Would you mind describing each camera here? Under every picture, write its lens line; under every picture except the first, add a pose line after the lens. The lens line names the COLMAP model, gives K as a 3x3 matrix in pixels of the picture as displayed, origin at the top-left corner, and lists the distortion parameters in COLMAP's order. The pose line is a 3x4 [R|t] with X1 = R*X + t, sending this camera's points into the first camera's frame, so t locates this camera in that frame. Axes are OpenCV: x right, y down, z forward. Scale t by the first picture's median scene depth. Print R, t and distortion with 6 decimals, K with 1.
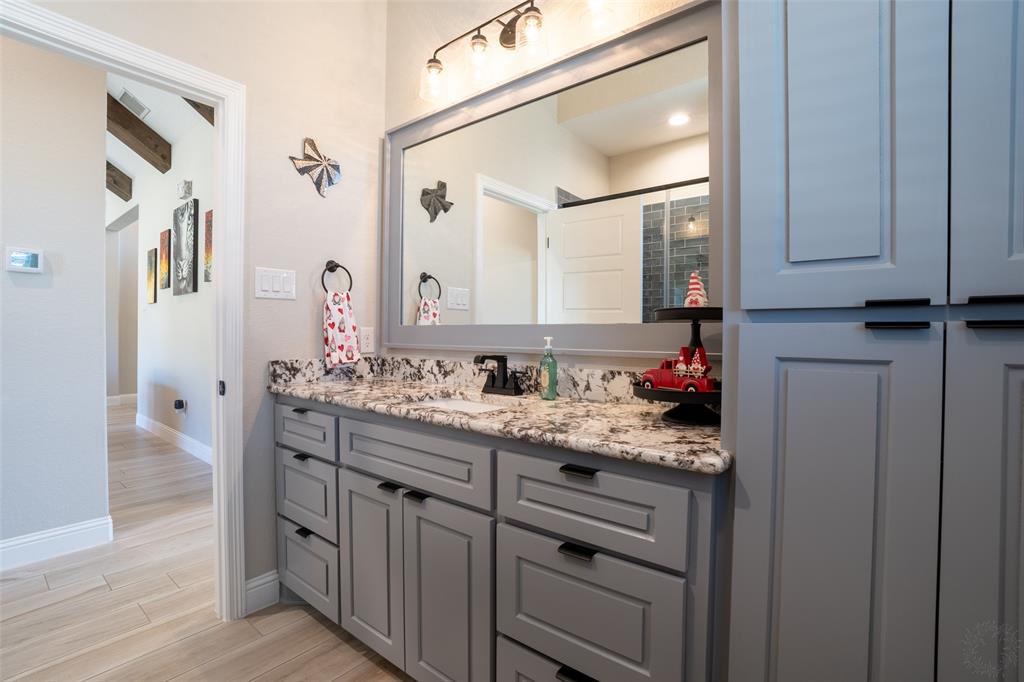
lens RADIAL K [[471.6, 0, 511.2], [0, 471.6, 339.5], [0, 0, 1]] dist [-0.043835, 0.008246]
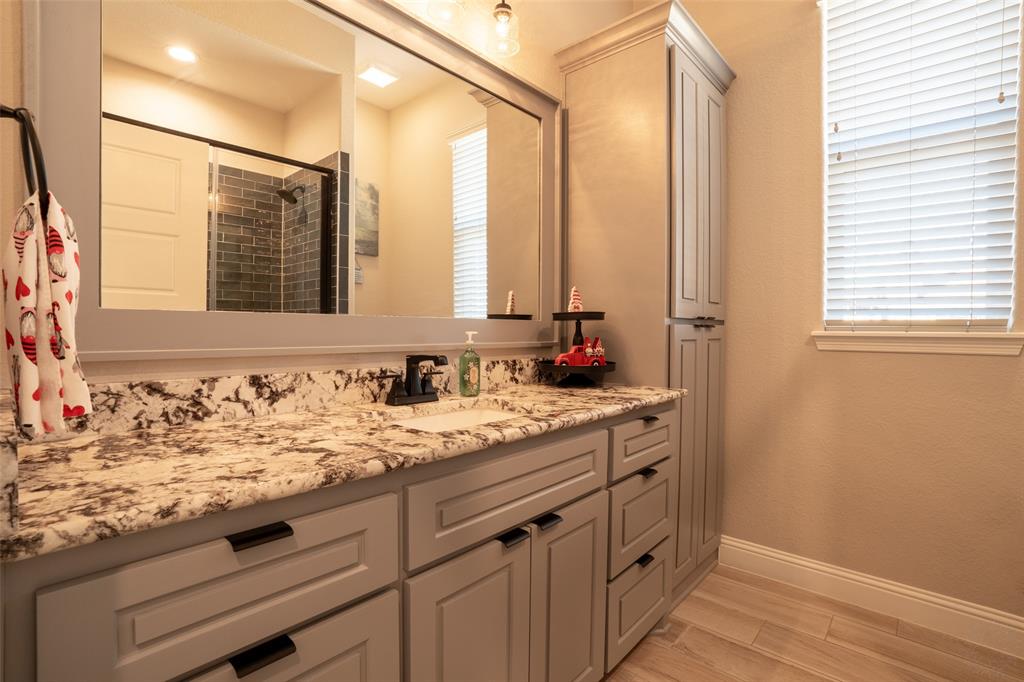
lens RADIAL K [[471.6, 0, 505.6], [0, 471.6, 343.5], [0, 0, 1]] dist [-0.043835, 0.008246]
pose [[0.062878, -0.031012, 0.997539, -0.883543], [0.007484, 0.999504, 0.030601, -0.009846], [-0.997993, 0.005541, 0.063079, 0.868278]]
